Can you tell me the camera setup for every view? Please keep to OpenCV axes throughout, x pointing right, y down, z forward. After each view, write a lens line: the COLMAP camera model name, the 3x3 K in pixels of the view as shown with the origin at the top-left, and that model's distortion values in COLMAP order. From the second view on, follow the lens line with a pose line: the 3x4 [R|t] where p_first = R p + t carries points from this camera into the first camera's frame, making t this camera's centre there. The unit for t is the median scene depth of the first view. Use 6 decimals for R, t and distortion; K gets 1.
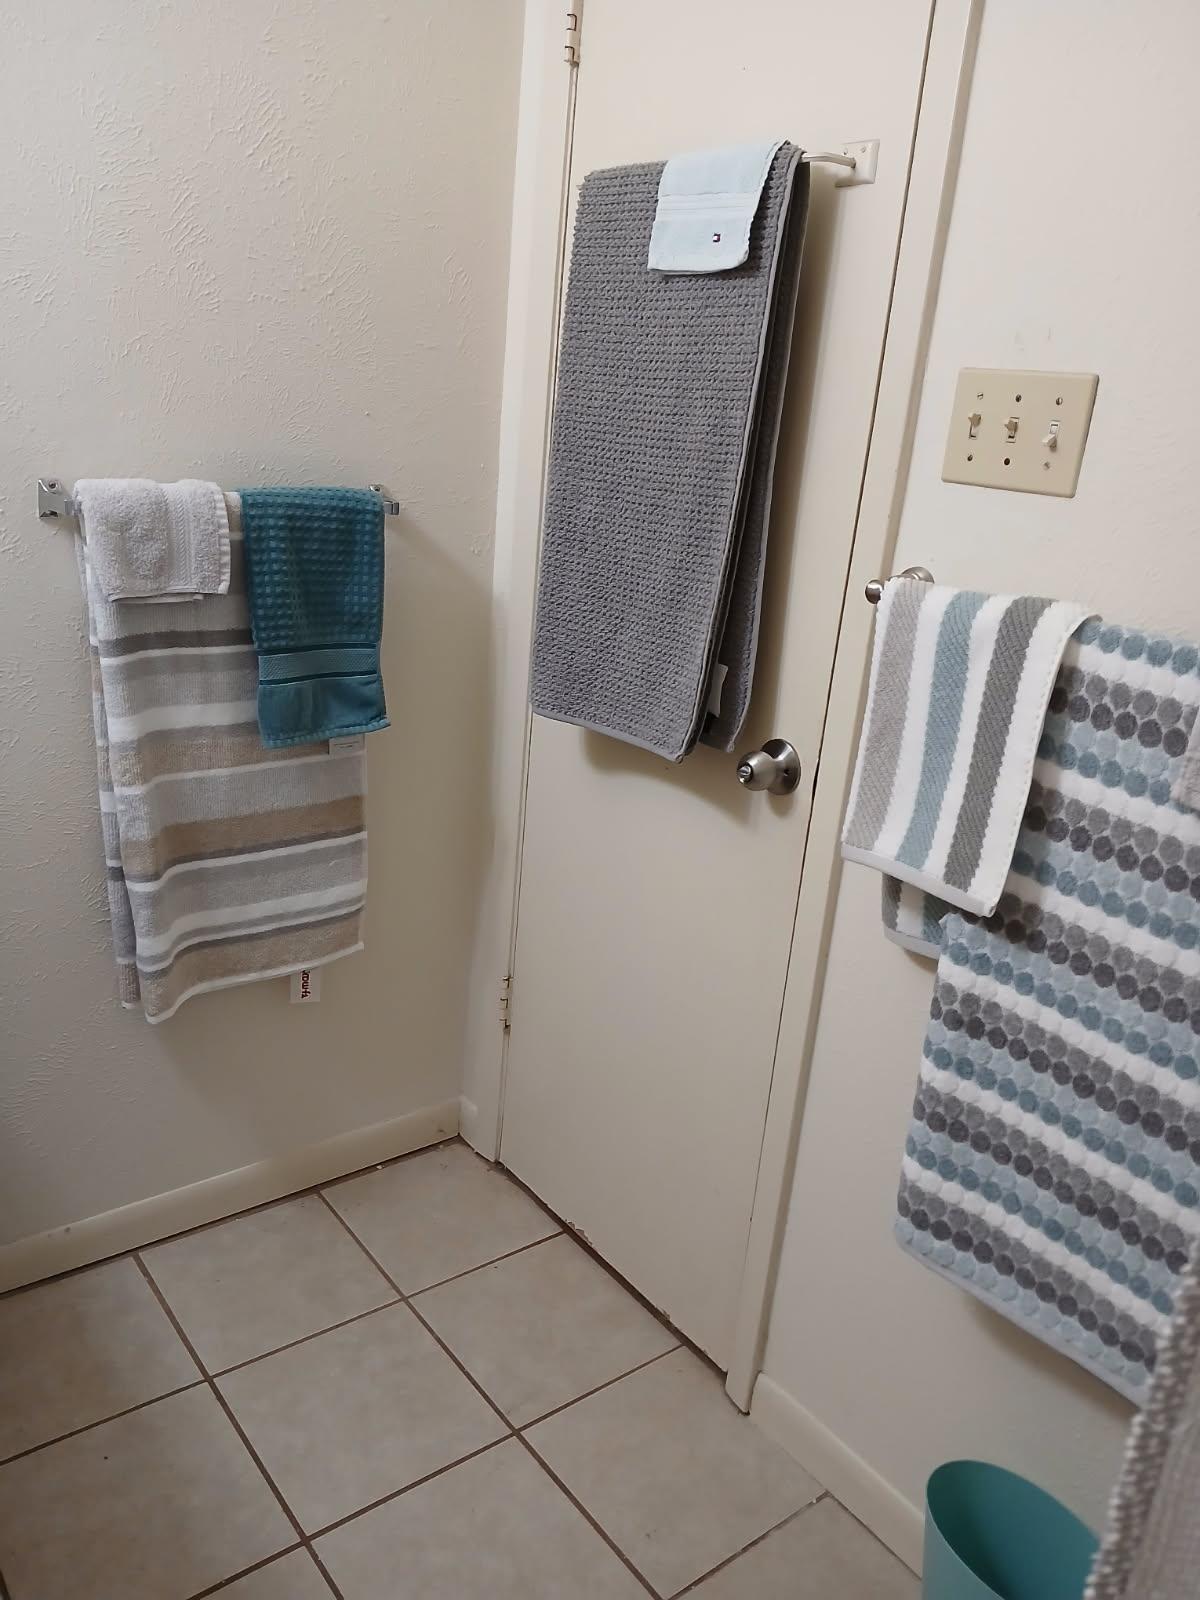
lens RADIAL K [[1231.1, 0, 599.0], [0, 1231.1, 820.3], [0, 0, 1]] dist [0.144259, -0.383168]
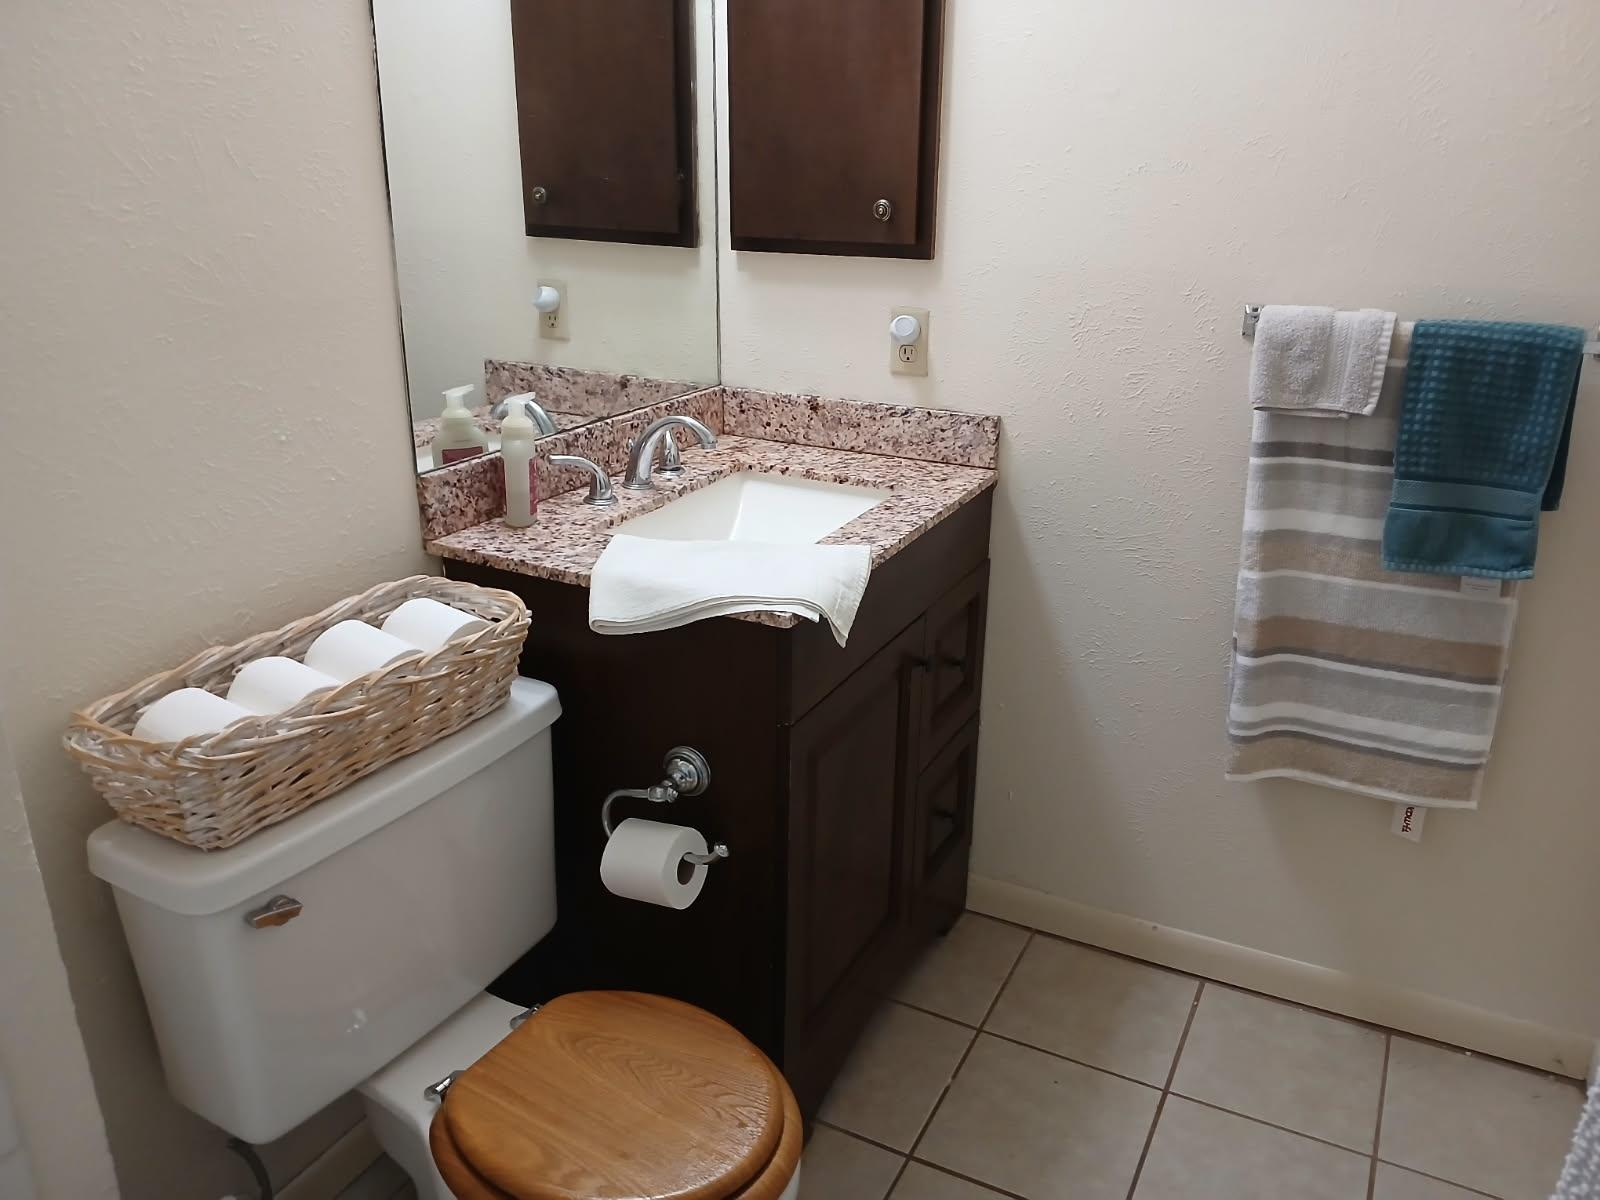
lens RADIAL K [[1211.4, 0, 800.0], [0, 1211.4, 600.0], [0, 0, 1]] dist [0.044463, -0.098078]
pose [[0.416156, 0.237016, -0.877860, 0.428222], [-0.268871, 0.954335, 0.130203, -0.034630], [0.868632, 0.181847, 0.460879, 0.122682]]
